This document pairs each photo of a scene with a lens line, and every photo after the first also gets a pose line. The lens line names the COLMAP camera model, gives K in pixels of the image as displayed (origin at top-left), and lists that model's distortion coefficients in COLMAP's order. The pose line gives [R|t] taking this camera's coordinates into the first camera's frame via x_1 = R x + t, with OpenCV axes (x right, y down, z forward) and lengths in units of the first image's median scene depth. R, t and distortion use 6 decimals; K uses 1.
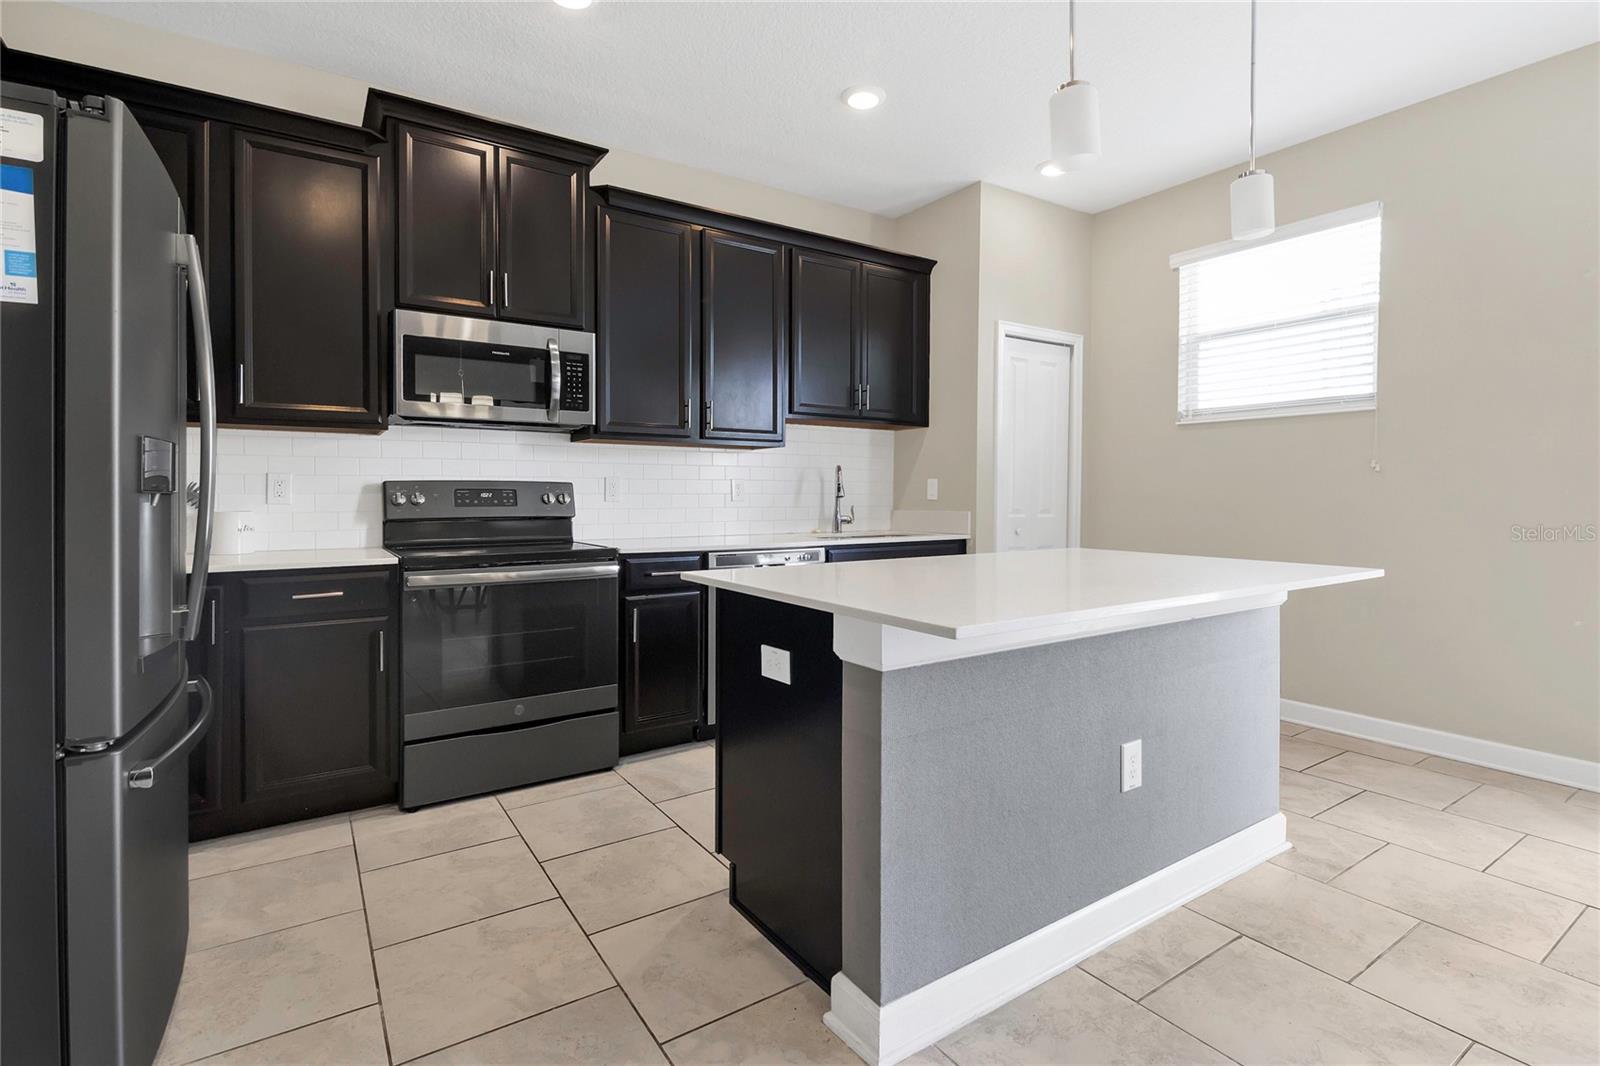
lens RADIAL K [[763.8, 0, 800.0], [0, 763.8, 523.1], [0, 0, 1]] dist [0.001848, 0.000050]
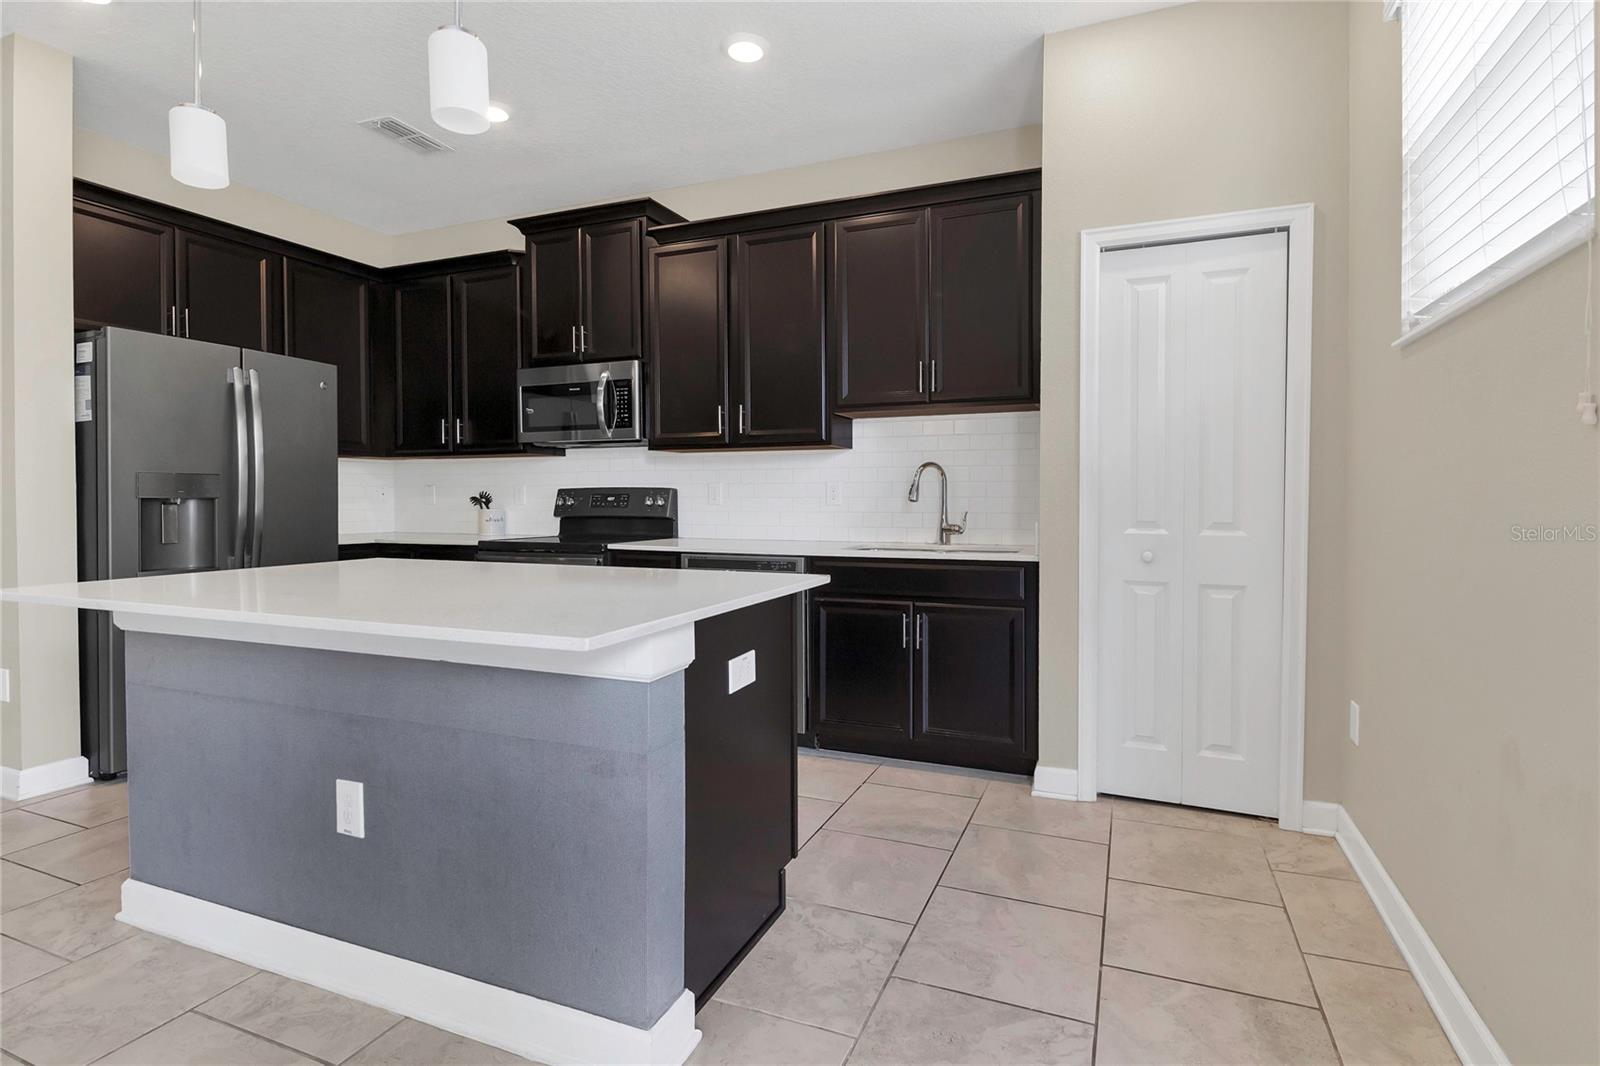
lens RADIAL K [[761.1, 0, 800.0], [0, 761.1, 533.0], [0, 0, 1]] dist [-0.001924, -0.000644]
pose [[0.566236, 0.036643, -0.823428, 0.796978], [-0.029705, 0.999270, 0.024040, -0.018374], [0.823708, 0.010848, 0.566911, 0.517777]]
